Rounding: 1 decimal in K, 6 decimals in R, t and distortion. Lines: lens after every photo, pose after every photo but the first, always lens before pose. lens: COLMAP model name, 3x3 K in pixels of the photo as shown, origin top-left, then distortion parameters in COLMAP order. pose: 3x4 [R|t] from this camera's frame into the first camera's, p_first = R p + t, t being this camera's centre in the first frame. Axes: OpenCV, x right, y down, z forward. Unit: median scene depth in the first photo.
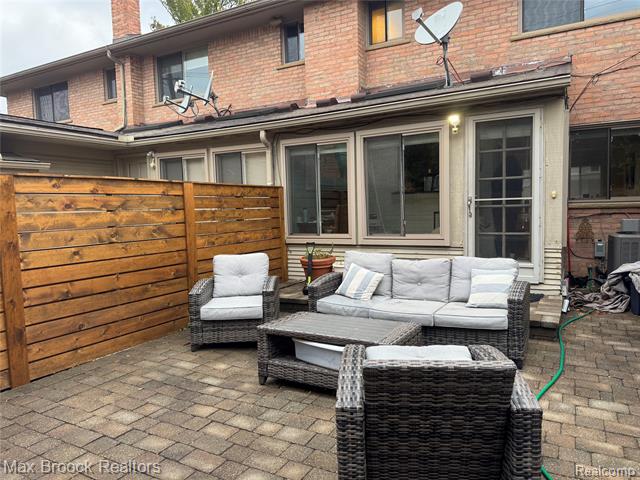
lens RADIAL K [[453.2, 0, 322.1], [0, 453.2, 241.4], [0, 0, 1]] dist [0.006410, -0.003031]
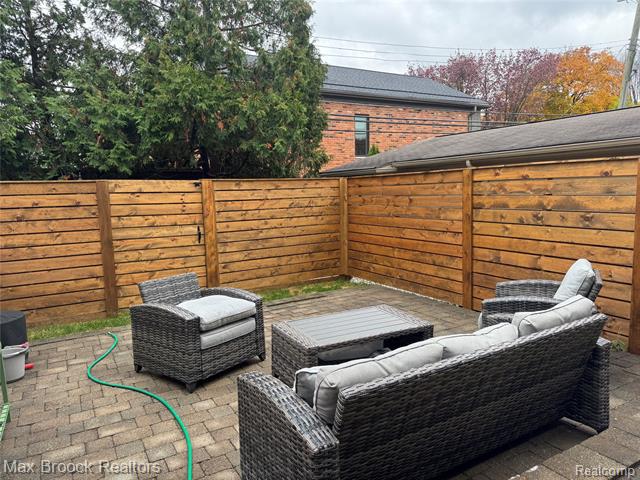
lens RADIAL K [[453.2, 0, 320.9], [0, 453.2, 238.8], [0, 0, 1]] dist [0.006410, -0.003031]
pose [[-0.508756, 0.139951, -0.849459, 0.861642], [-0.023158, 0.984117, 0.176006, -0.171091], [0.860599, 0.109216, -0.497434, 1.345087]]
